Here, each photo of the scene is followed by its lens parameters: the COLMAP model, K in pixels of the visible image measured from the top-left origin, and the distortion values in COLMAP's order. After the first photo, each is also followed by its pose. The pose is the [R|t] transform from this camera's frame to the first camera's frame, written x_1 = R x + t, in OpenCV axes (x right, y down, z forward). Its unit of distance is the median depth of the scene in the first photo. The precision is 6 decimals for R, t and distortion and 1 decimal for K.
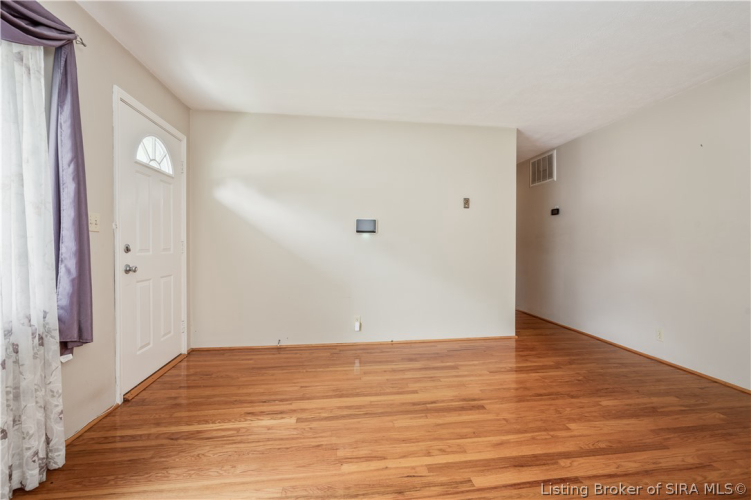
lens RADIAL K [[326.5, 0, 378.9], [0, 326.5, 246.1], [0, 0, 1]] dist [0.000928, 0.000088]
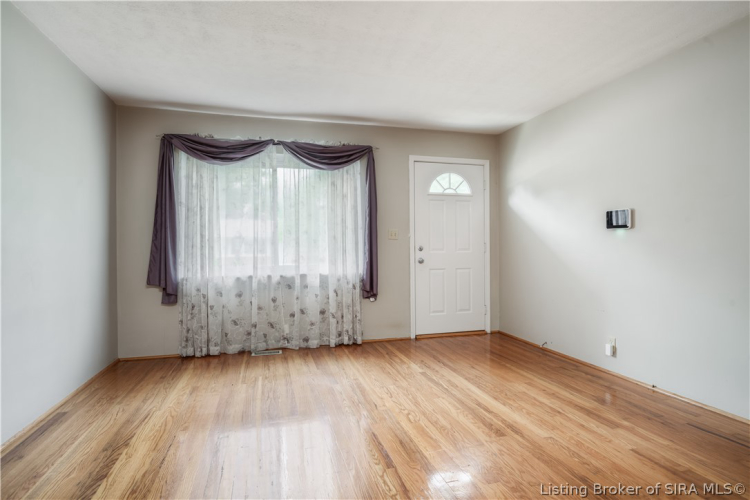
lens RADIAL K [[403.2, 0, 377.2], [0, 403.2, 250.7], [0, 0, 1]] dist [-0.004193, -0.000372]
pose [[0.129800, 0.004928, -0.991528, 1.167210], [0.004940, 0.999972, 0.005617, 0.005520], [0.991528, -0.005627, 0.129772, 0.486224]]
